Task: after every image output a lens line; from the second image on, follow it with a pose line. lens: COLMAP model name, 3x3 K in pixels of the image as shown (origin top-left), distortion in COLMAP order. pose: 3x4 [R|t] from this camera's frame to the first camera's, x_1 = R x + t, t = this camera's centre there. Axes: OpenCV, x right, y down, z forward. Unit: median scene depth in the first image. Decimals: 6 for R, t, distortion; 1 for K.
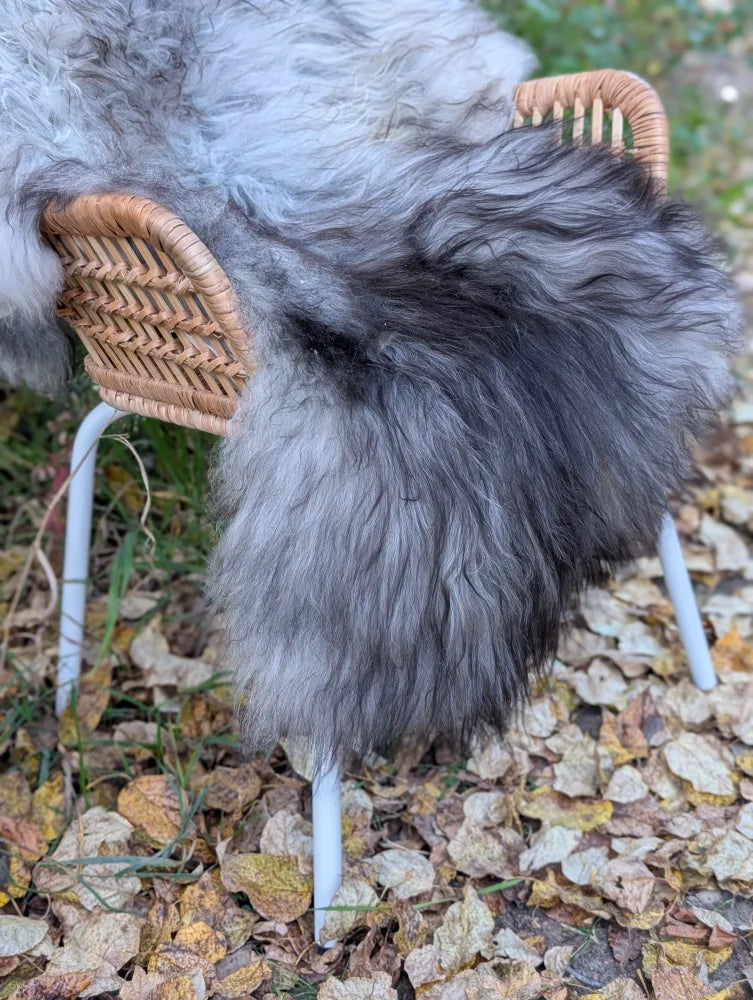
lens RADIAL K [[1441.0, 0, 348.0], [0, 1441.0, 498.2], [0, 0, 1]] dist [0.246524, -1.199464]
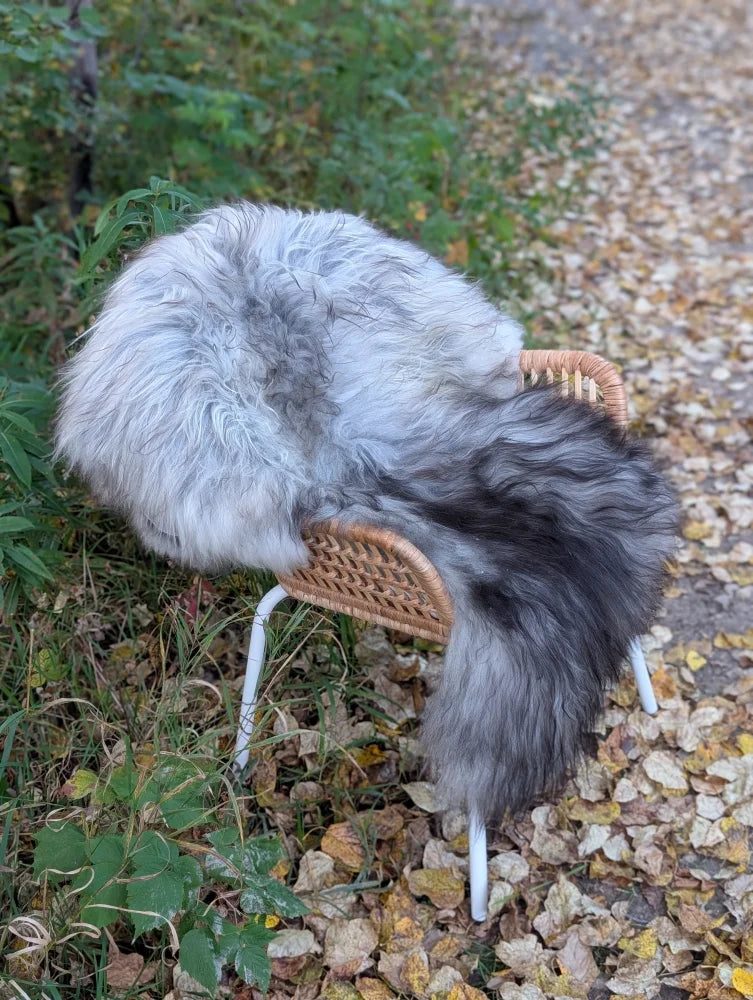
lens RADIAL K [[1441.0, 0, 348.0], [0, 1441.0, 498.2], [0, 0, 1]] dist [0.246524, -1.199464]
pose [[0.978750, -0.101017, 0.178451, -0.398103], [0.082601, 0.990736, 0.107793, -0.353516], [-0.187687, -0.090763, 0.978027, -0.548800]]
